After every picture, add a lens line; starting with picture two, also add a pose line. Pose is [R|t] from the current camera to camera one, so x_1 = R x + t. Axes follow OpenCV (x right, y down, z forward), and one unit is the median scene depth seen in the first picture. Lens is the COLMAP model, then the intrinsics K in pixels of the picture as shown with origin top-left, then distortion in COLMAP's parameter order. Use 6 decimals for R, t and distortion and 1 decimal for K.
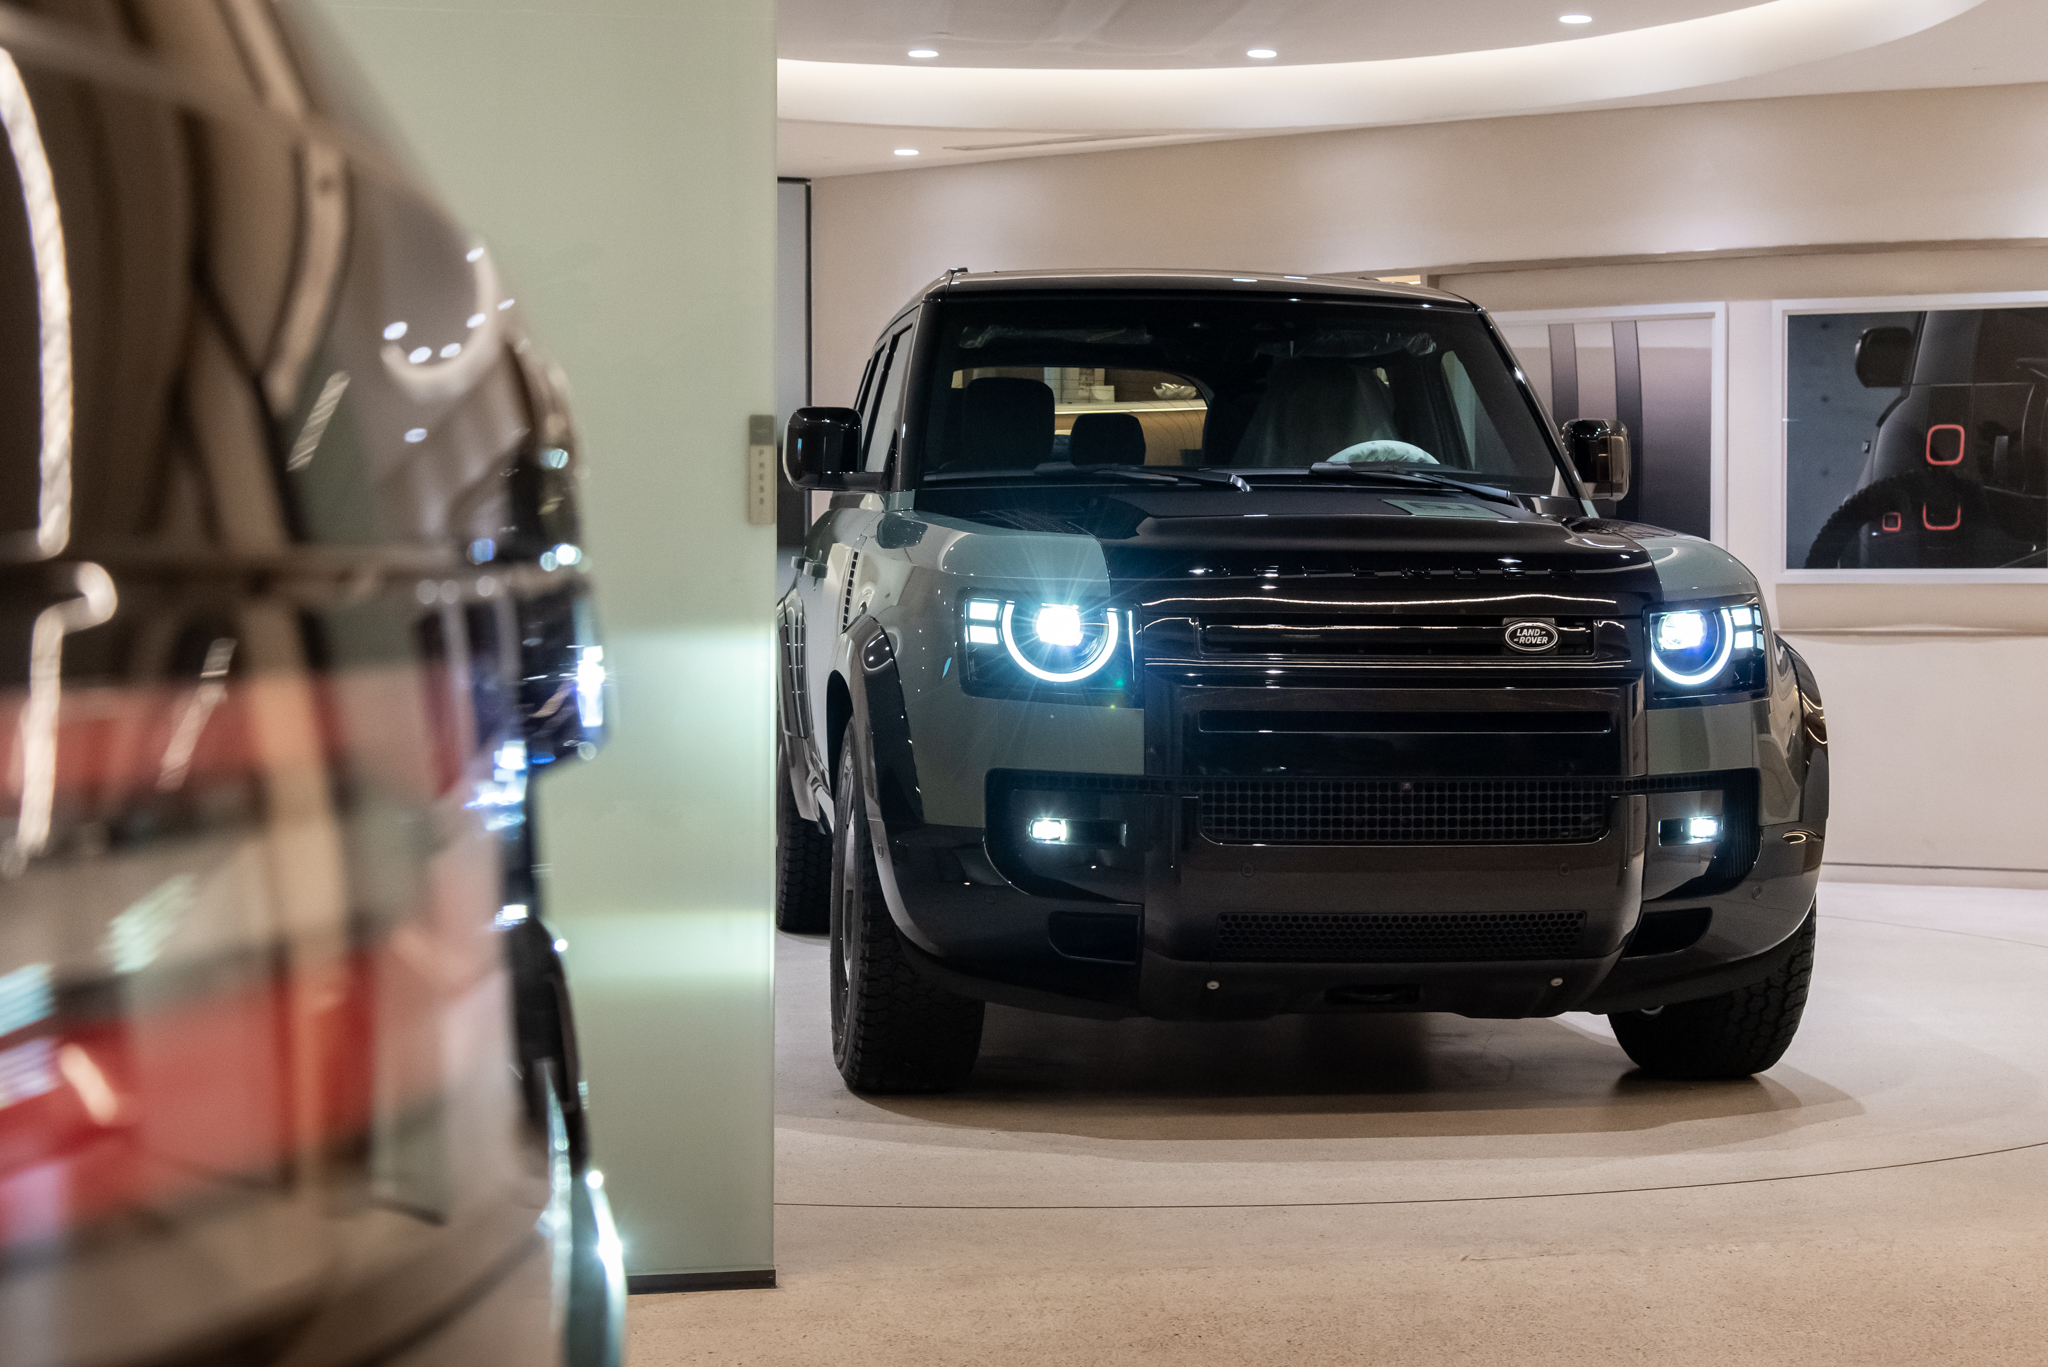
lens RADIAL K [[3045.5, 0, 1023.3], [0, 3045.5, 672.6], [0, 0, 1]] dist [0.095483, 0.000000]
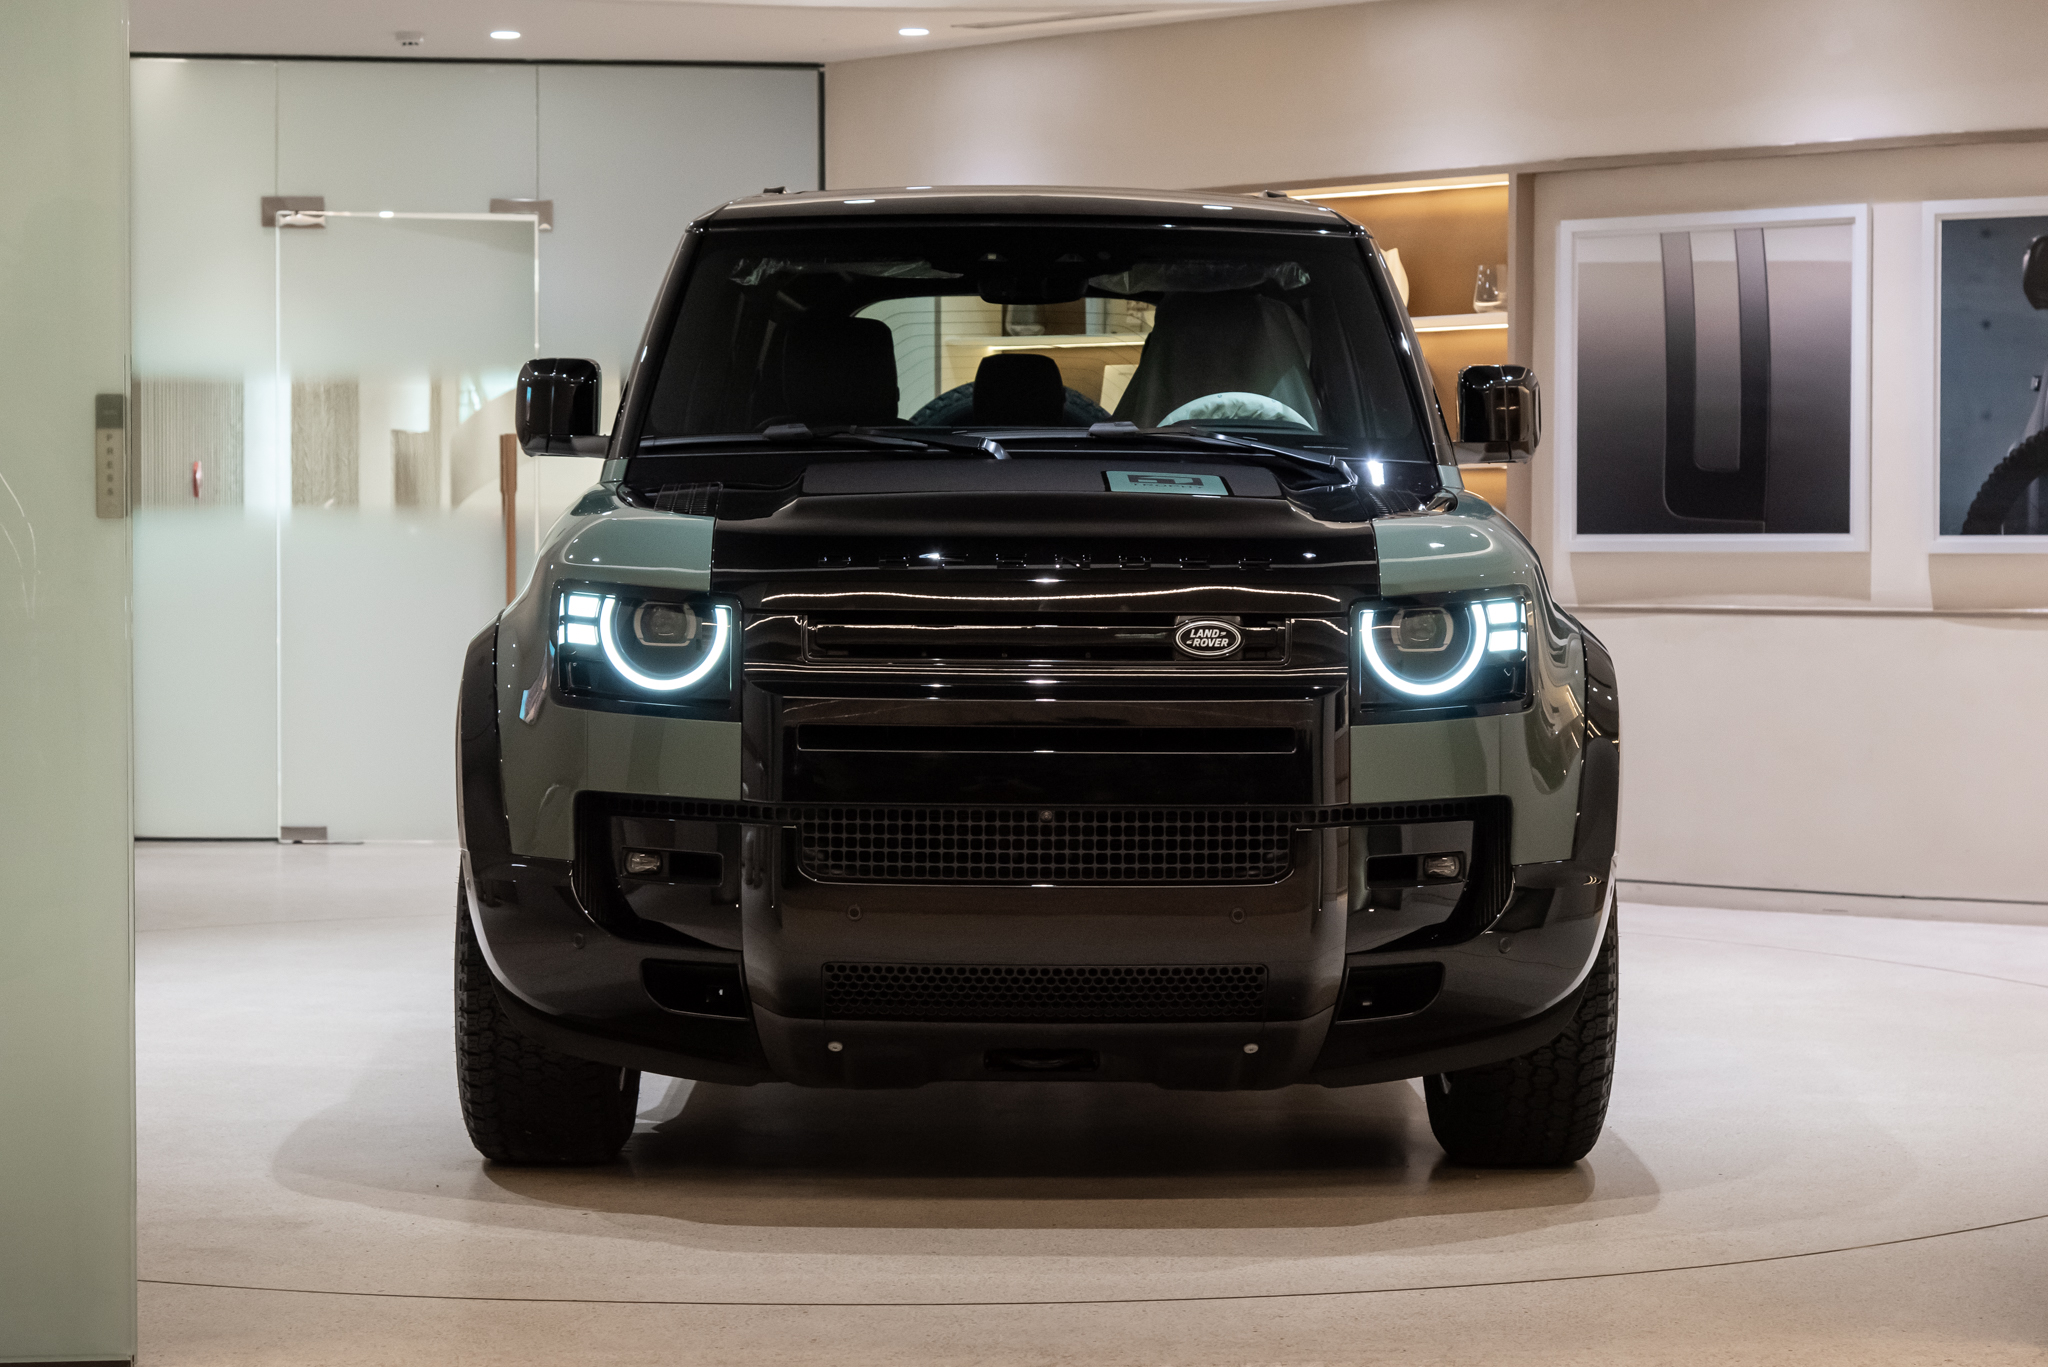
lens RADIAL K [[3790.0, 0, 1024.7], [0, 3790.0, 694.8], [0, 0, 1]] dist [0.077855, 0.000000]
pose [[0.991499, 0.003626, -0.130063, 0.242005], [-0.001703, 0.999888, 0.014894, -0.011235], [0.130102, -0.014546, 0.991394, -0.040583]]
